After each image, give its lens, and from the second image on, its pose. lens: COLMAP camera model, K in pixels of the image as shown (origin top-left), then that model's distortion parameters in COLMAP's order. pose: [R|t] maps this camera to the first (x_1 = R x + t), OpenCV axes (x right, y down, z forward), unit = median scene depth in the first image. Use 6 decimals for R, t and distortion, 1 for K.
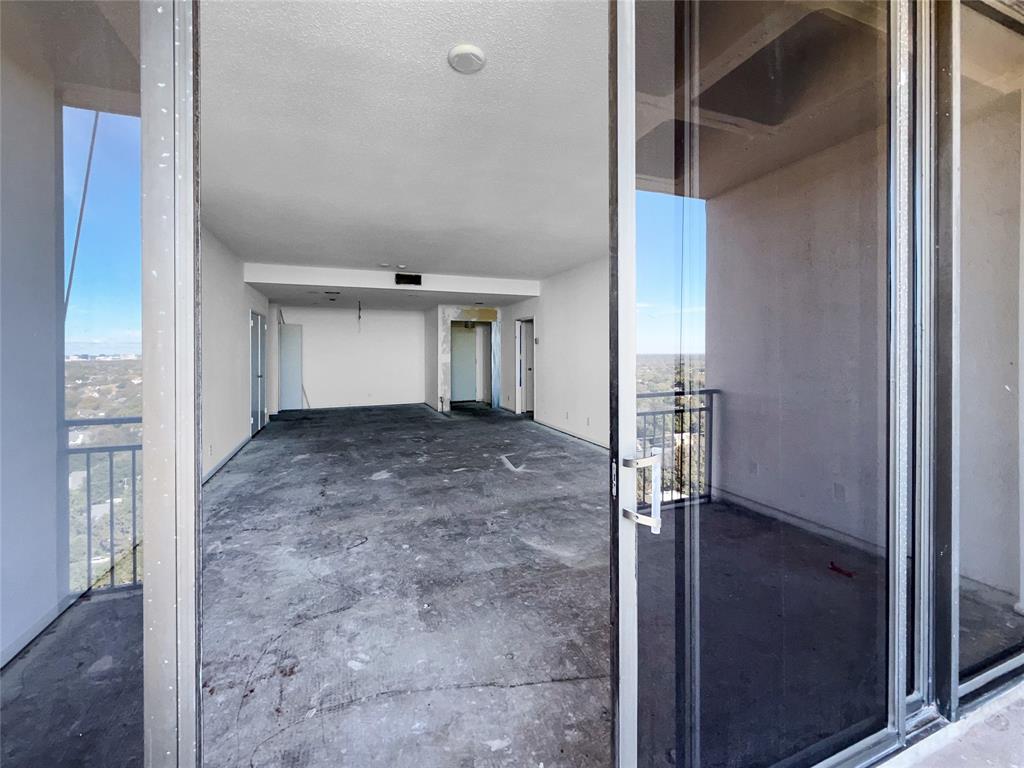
lens RADIAL K [[417.6, 0, 512.1], [0, 417.6, 377.5], [0, 0, 1]] dist [0.000564, -0.000725]
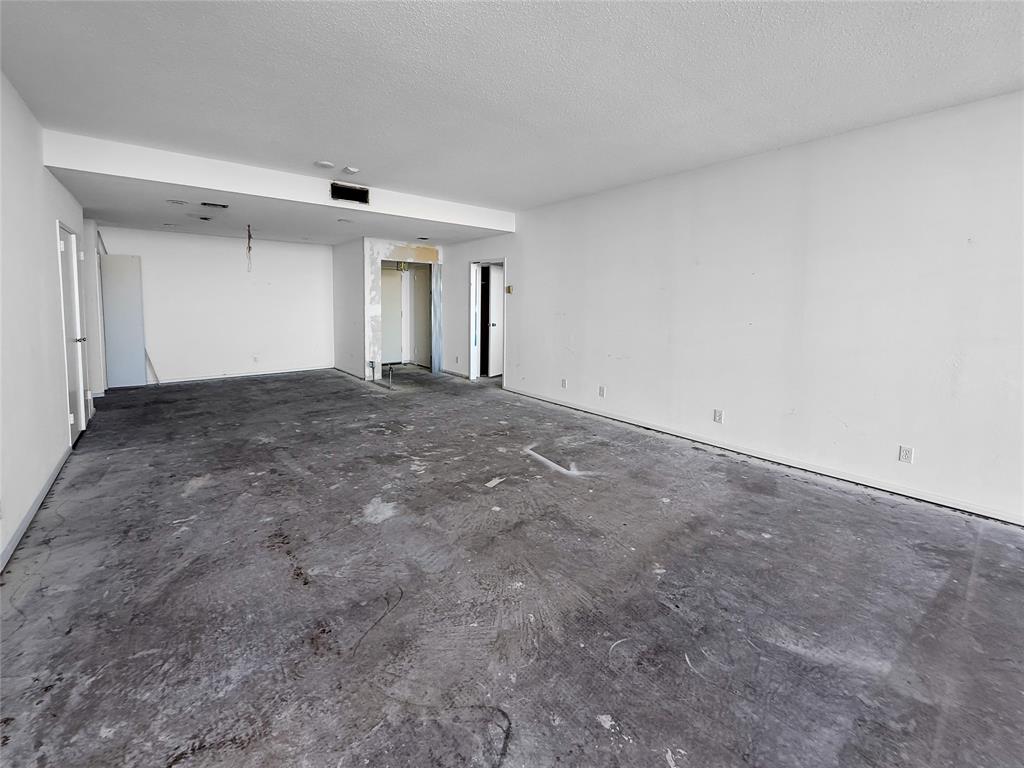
lens RADIAL K [[417.6, 0, 505.7], [0, 417.6, 350.6], [0, 0, 1]] dist [0.000564, -0.000725]
pose [[0.951545, -0.021695, 0.306742, -0.358197], [0.004653, 0.998410, 0.056182, -0.029775], [-0.307473, -0.052033, 0.950133, 0.436080]]
